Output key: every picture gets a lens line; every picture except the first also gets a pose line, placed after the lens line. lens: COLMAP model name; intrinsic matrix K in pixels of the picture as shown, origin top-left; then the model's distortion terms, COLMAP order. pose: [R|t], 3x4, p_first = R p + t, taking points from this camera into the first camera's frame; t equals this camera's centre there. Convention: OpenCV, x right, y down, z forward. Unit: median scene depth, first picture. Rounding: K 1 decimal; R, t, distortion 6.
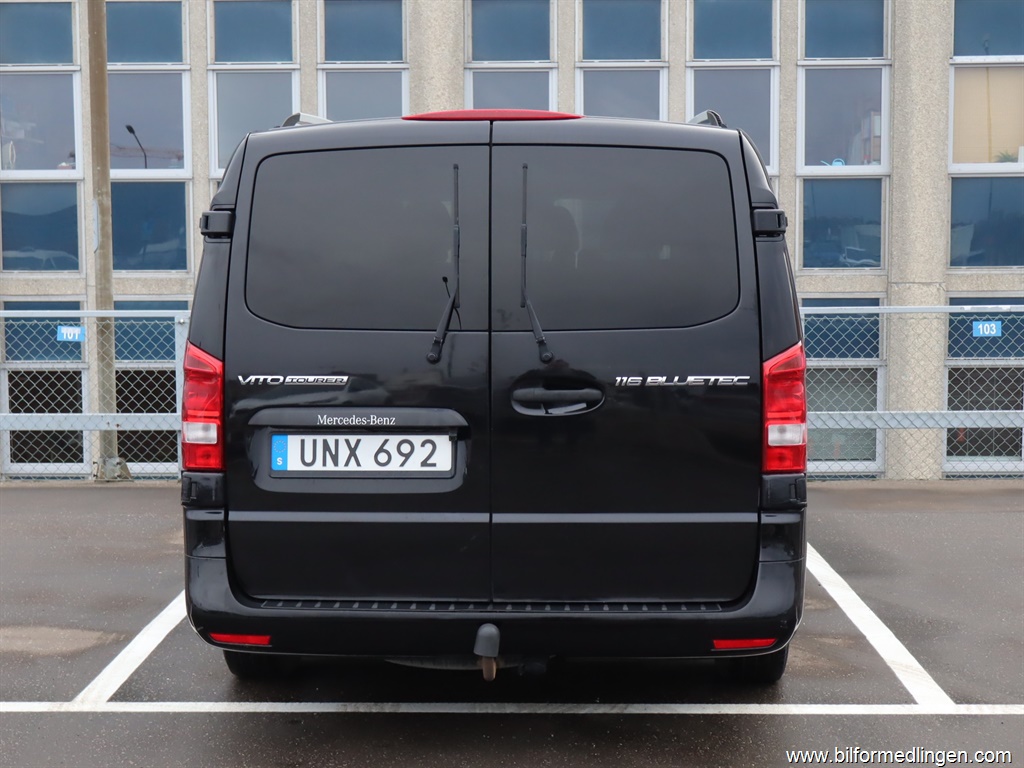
lens RADIAL K [[1707.6, 0, 508.7], [0, 1707.6, 450.2], [0, 0, 1]] dist [0.021821, -0.011024]
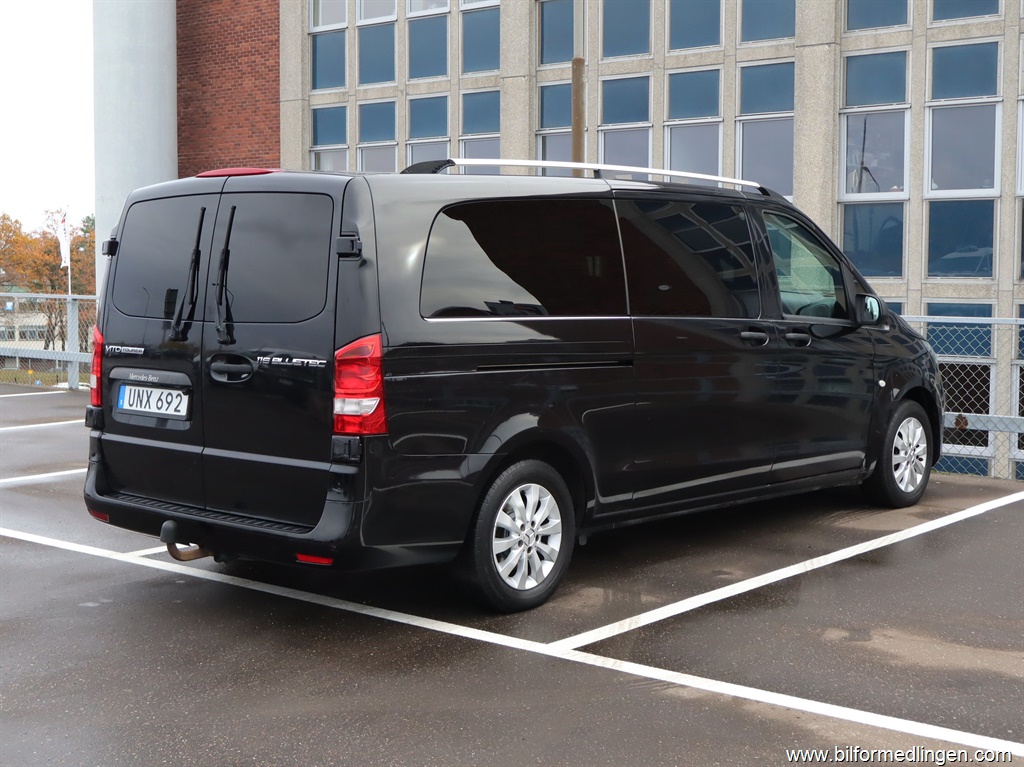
lens RADIAL K [[1504.7, 0, 511.7], [0, 1504.7, 360.7], [0, 0, 1]] dist [-0.002348, -0.047821]
pose [[0.780445, 0.047441, -0.623422, 0.980234], [-0.077017, 0.996818, -0.020560, -0.029882], [0.620463, 0.064060, 0.781615, 0.162942]]
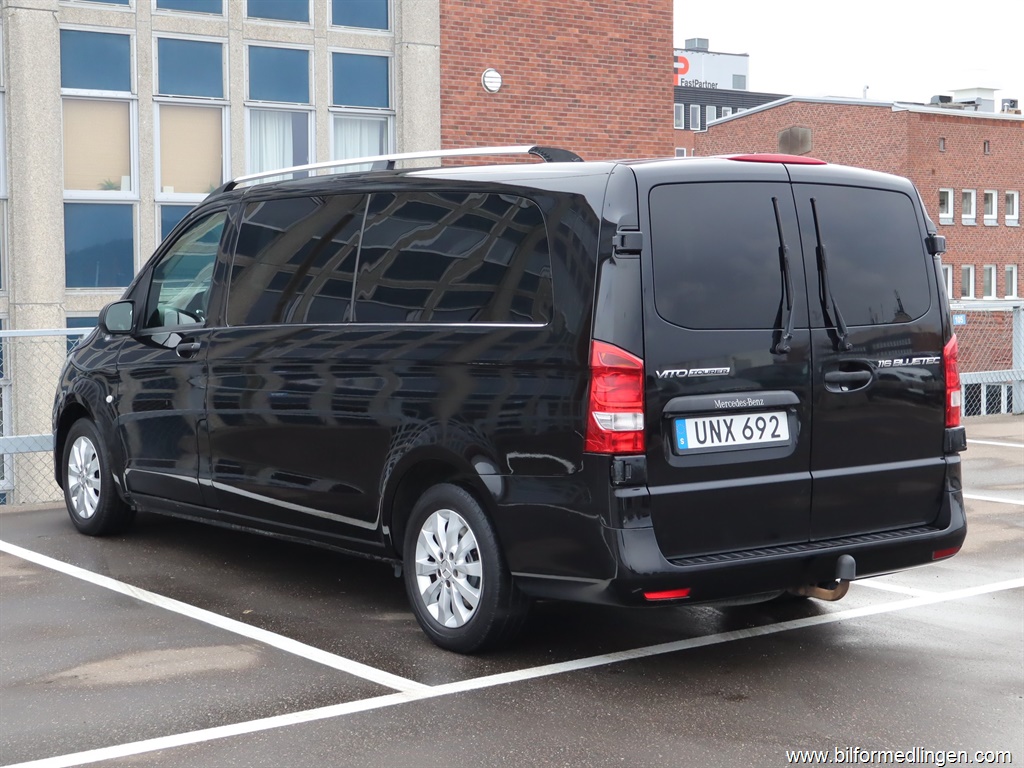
lens RADIAL K [[1698.2, 0, 511.4], [0, 1698.2, 413.3], [0, 0, 1]] dist [0.006310, -0.047131]
pose [[0.778326, -0.051433, 0.625750, -0.970959], [0.073170, 0.997278, -0.009040, -0.011020], [-0.623582, 0.052822, 0.779971, 0.150271]]
